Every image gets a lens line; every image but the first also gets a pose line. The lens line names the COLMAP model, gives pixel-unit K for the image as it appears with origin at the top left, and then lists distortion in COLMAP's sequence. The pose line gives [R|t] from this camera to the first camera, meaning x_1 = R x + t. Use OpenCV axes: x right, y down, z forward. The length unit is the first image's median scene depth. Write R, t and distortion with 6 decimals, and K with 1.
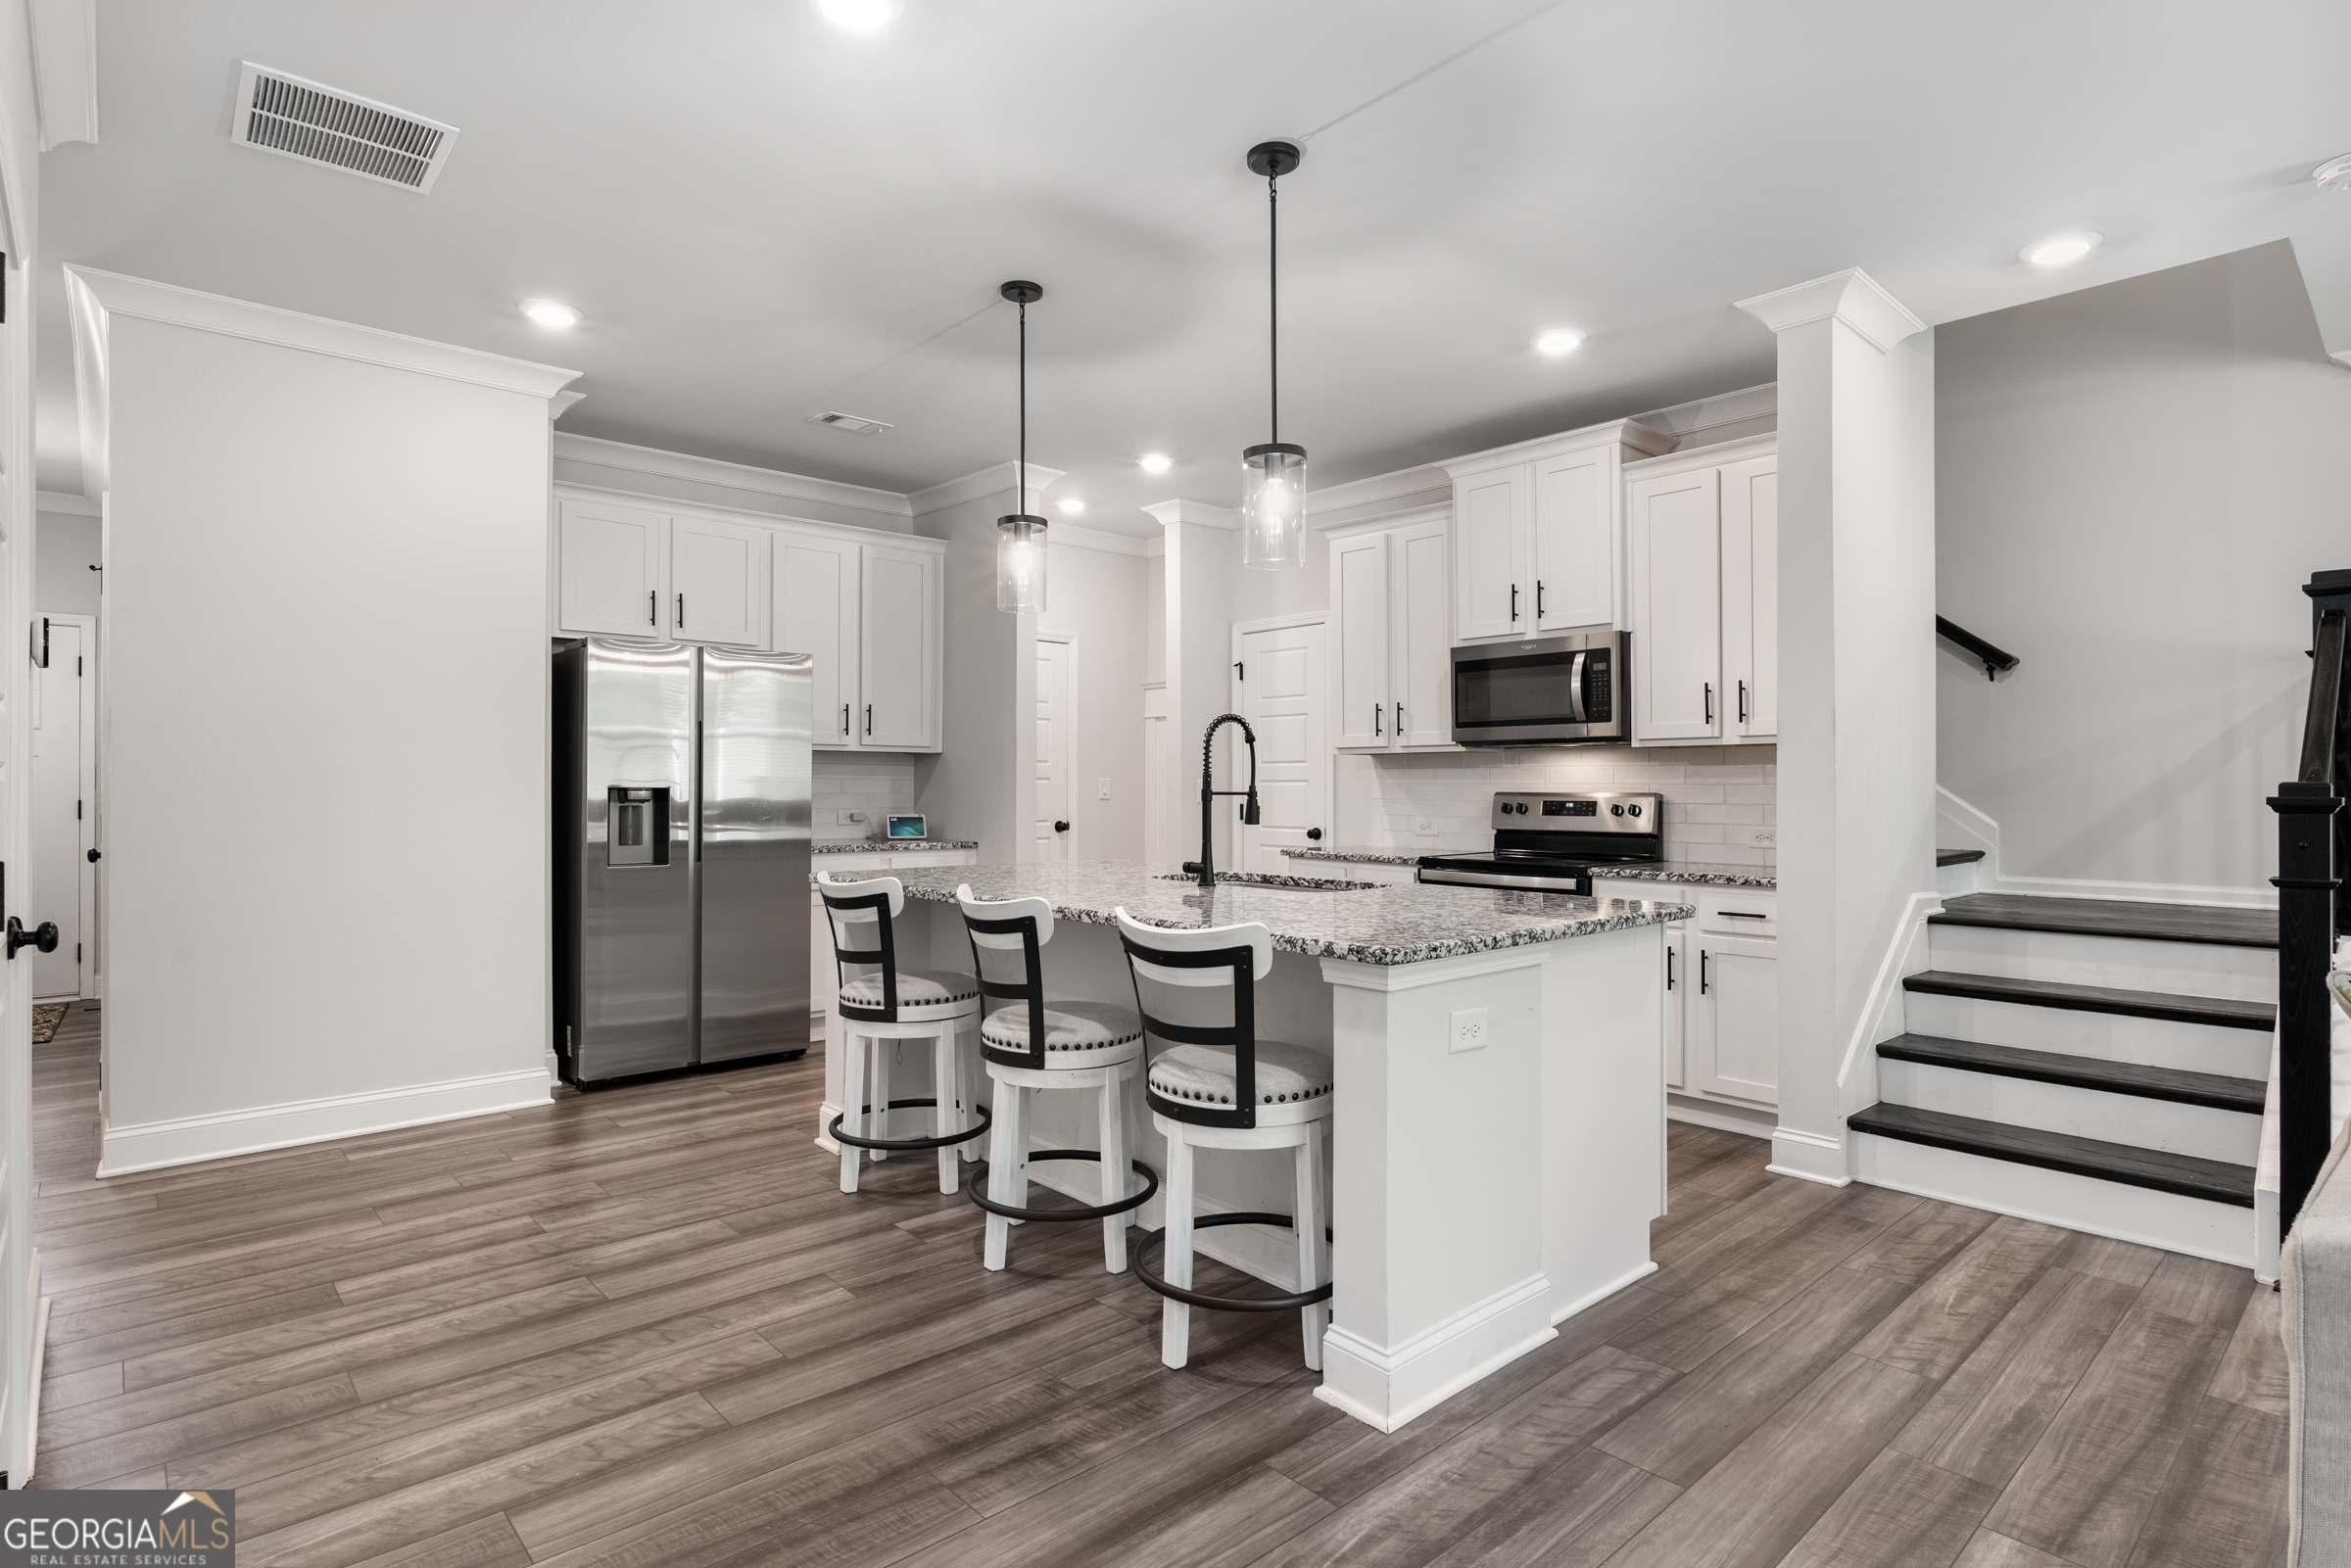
lens RADIAL K [[1171.2, 0, 1170.6], [0, 1171.2, 776.4], [0, 0, 1]] dist [0.002277, -0.000080]
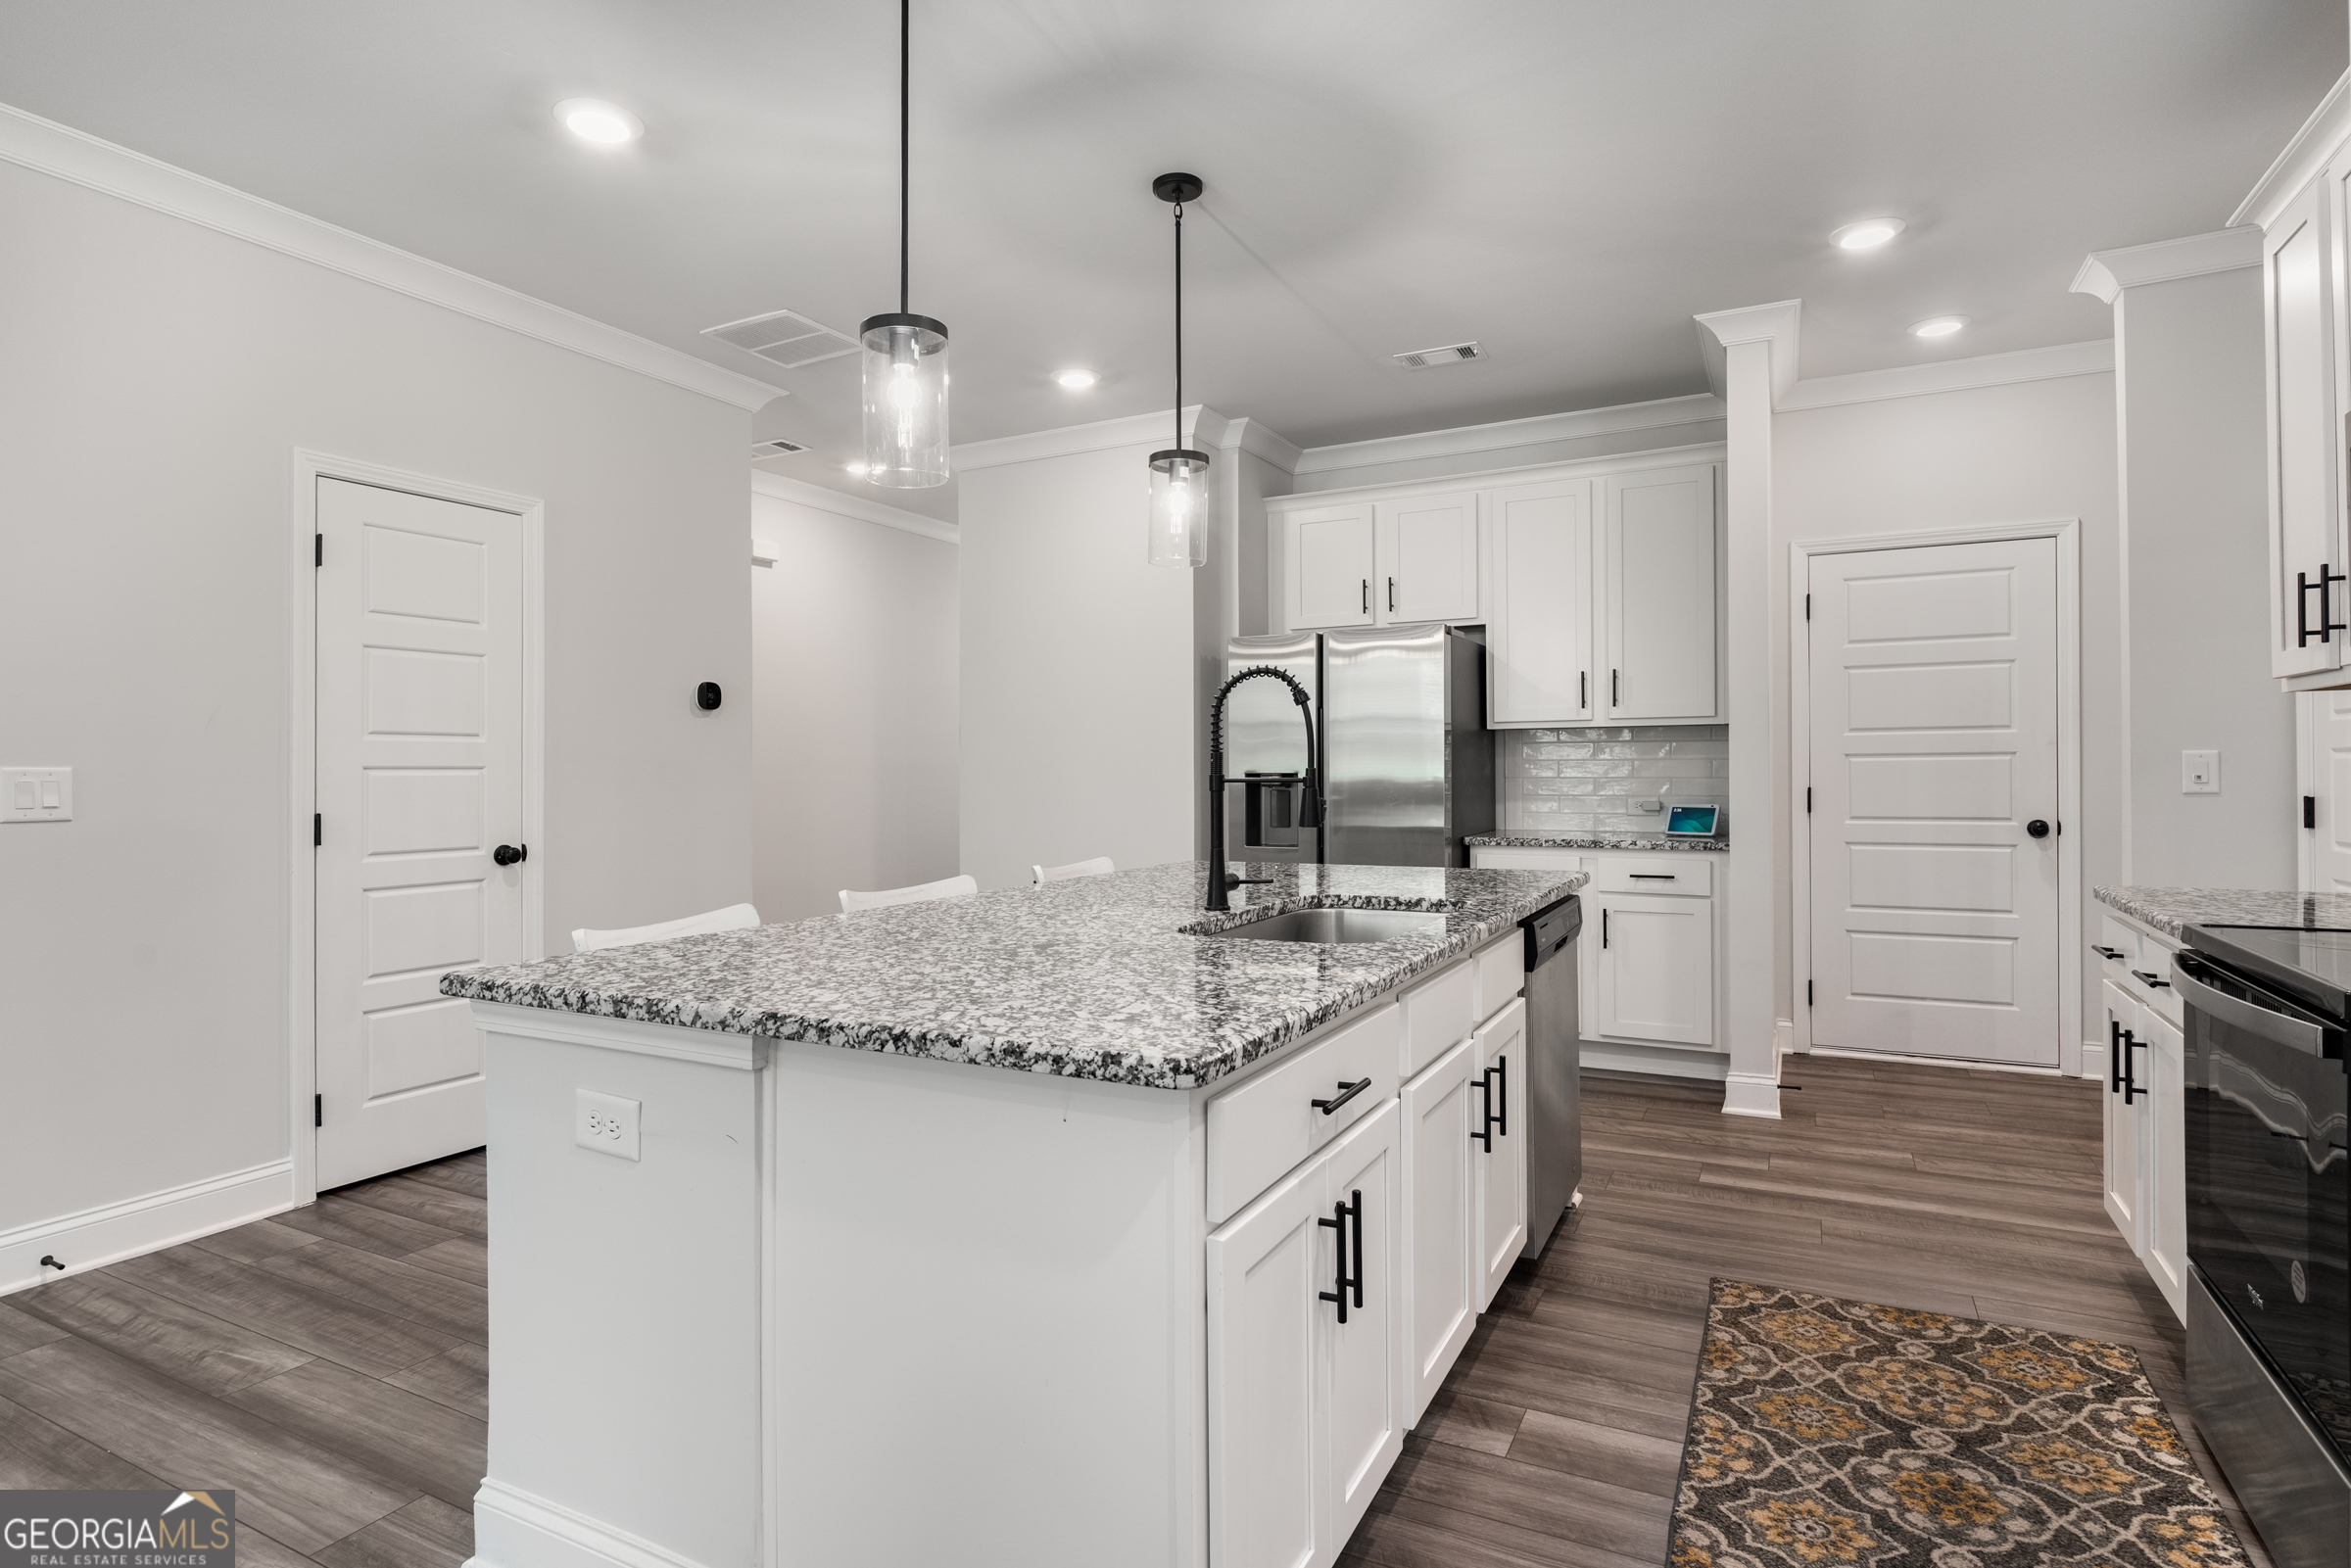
lens RADIAL K [[1148.6, 0, 1175.5], [0, 1148.6, 784.0], [0, 0, 1]] dist [-0.016899, 0.000411]
pose [[0.334513, 0.000064, -0.942391, 0.588228], [0.021324, 0.999743, 0.007637, 0.011276], [0.942150, -0.022650, 0.334426, 0.645758]]
